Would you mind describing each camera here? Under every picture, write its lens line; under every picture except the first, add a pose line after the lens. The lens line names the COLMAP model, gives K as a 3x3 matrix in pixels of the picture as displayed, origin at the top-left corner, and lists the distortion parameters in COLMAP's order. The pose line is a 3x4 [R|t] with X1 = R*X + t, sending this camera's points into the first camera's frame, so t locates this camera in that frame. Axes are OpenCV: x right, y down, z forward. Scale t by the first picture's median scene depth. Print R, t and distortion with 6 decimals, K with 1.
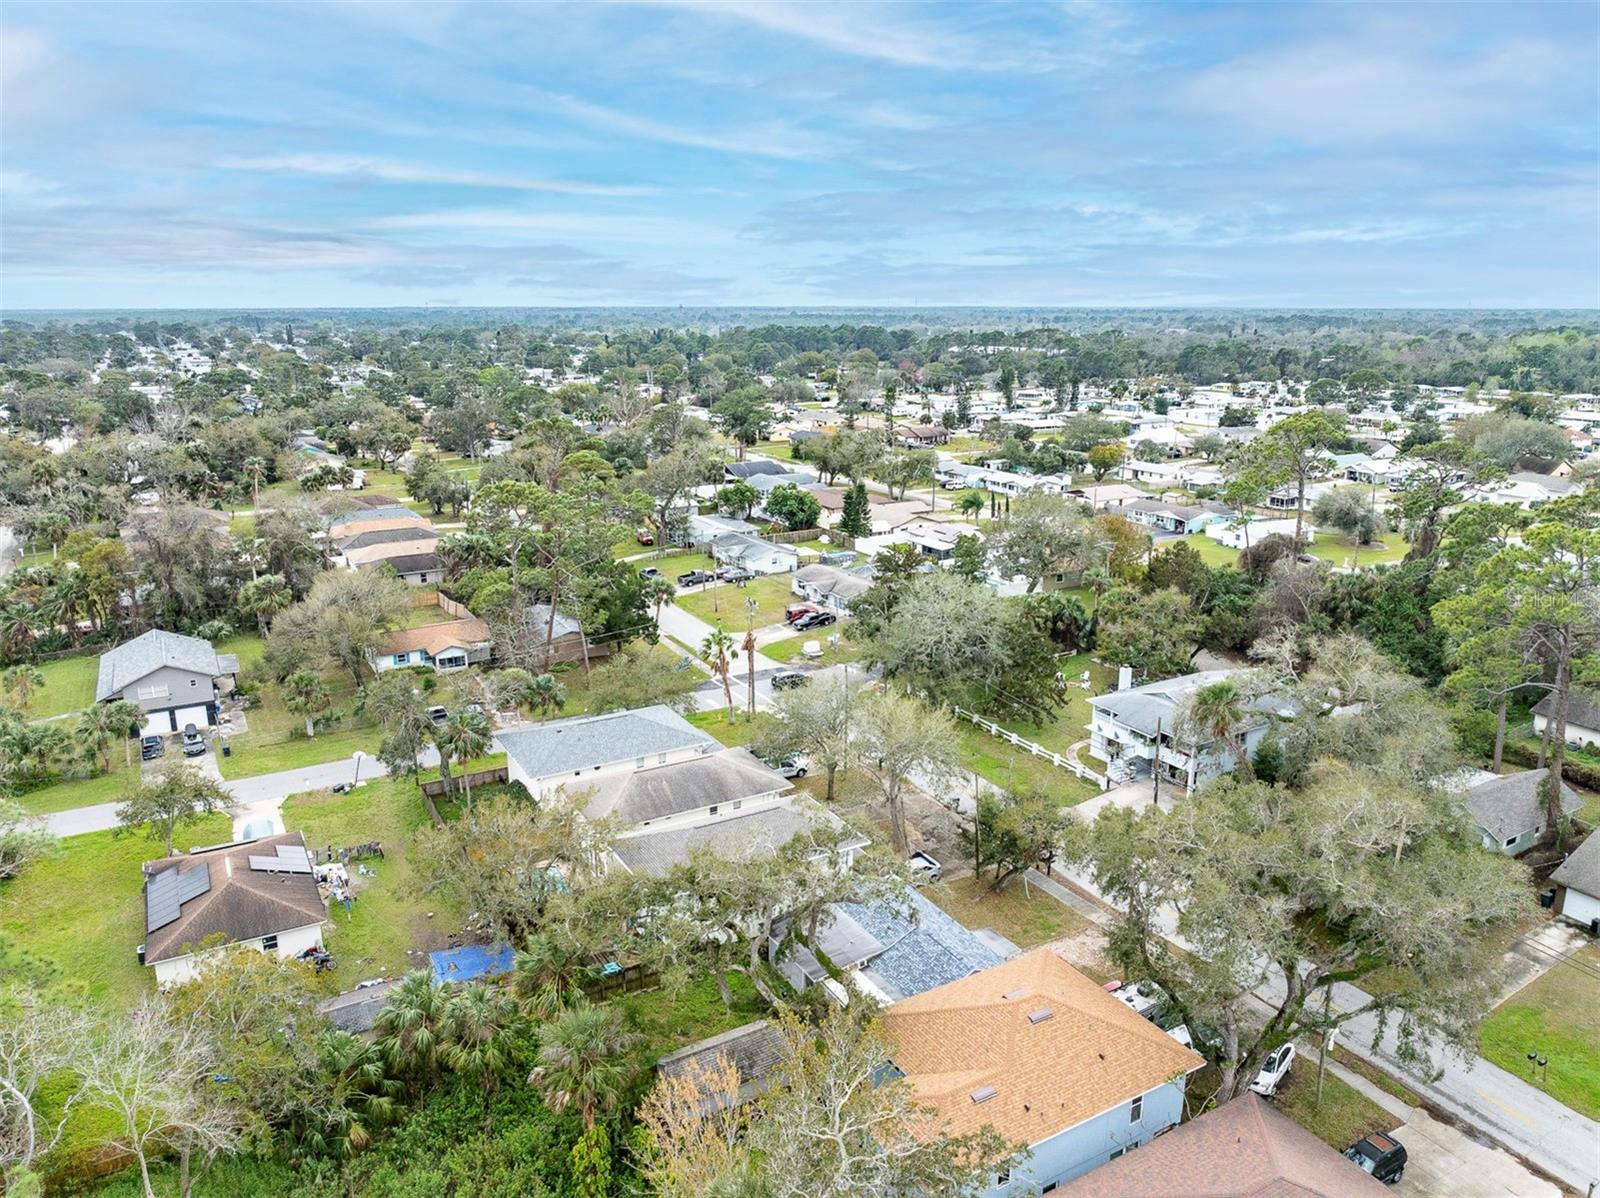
lens RADIAL K [[1159.0, 0, 800.0], [0, 1159.0, 599.0], [0, 0, 1]] dist [-0.018128, 0.007261]
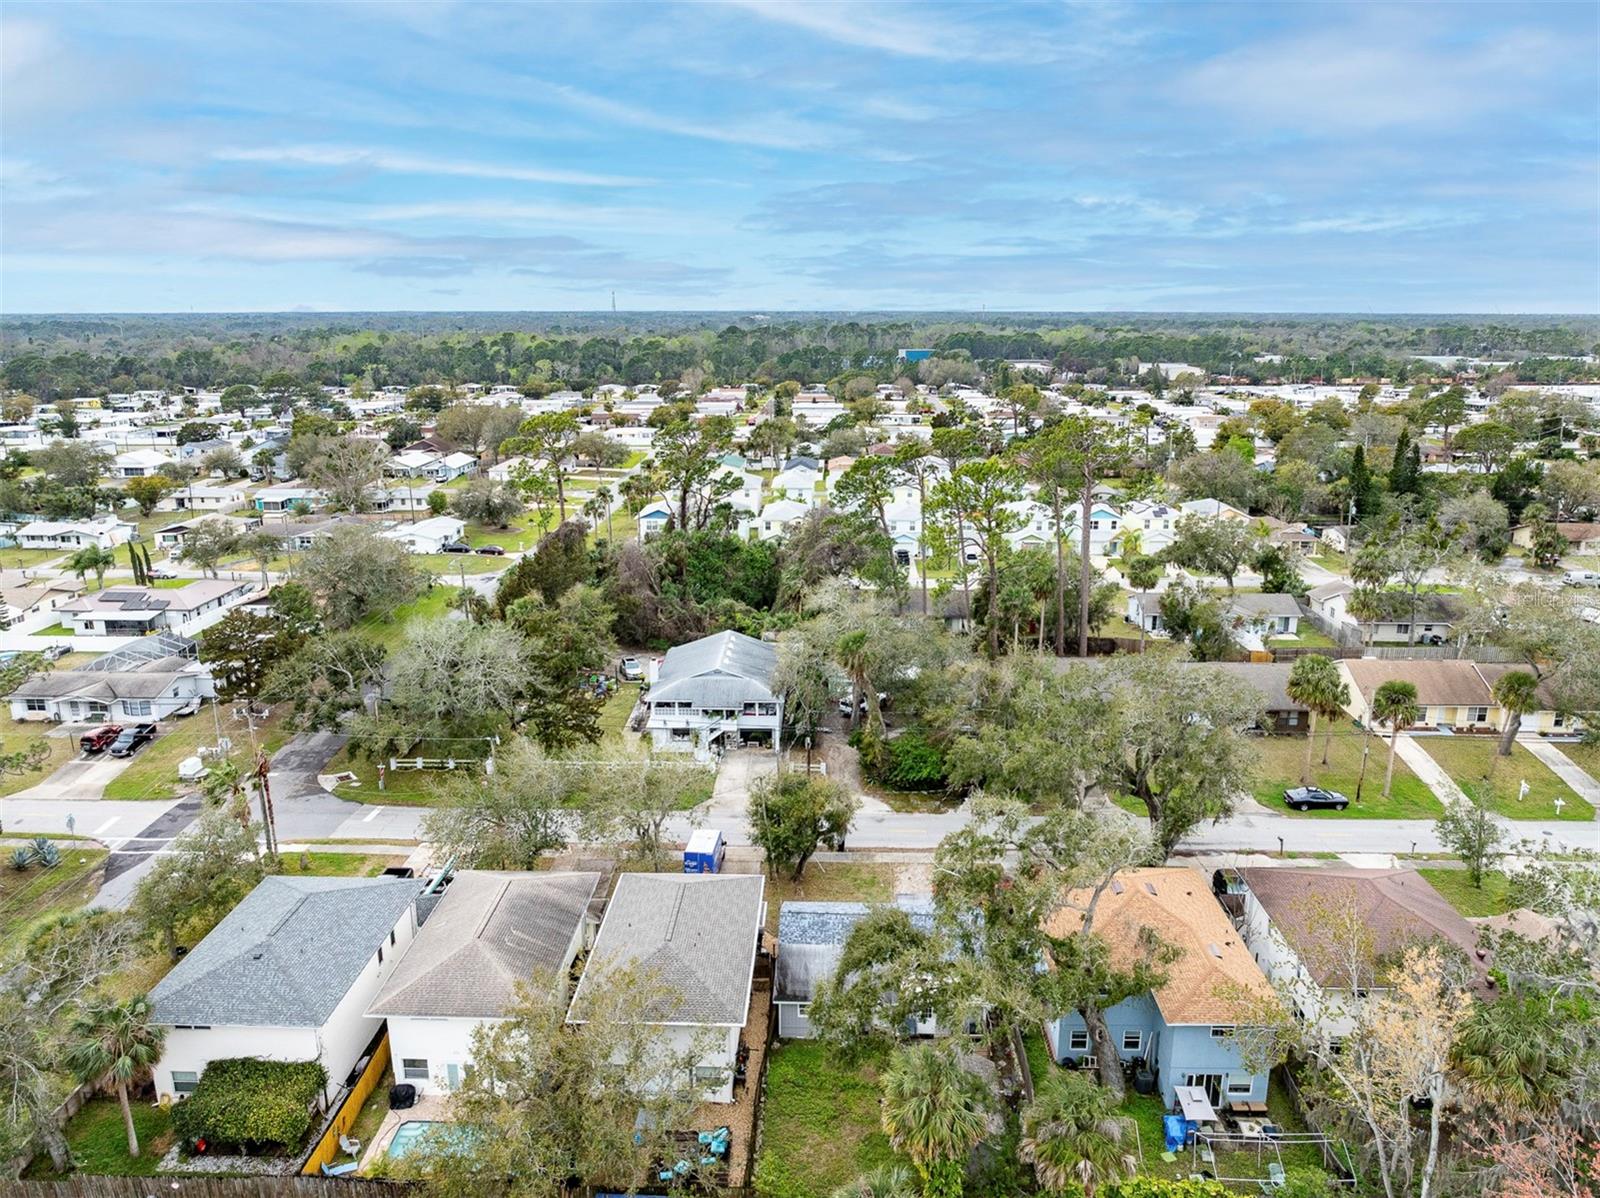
lens RADIAL K [[1159.0, 0, 800.0], [0, 1159.0, 599.0], [0, 0, 1]] dist [-0.018128, 0.007261]
pose [[0.511334, -0.209790, 0.833382, -0.361595], [0.212953, 0.970432, 0.113630, -0.060228], [-0.832579, 0.119369, 0.540891, 0.236985]]
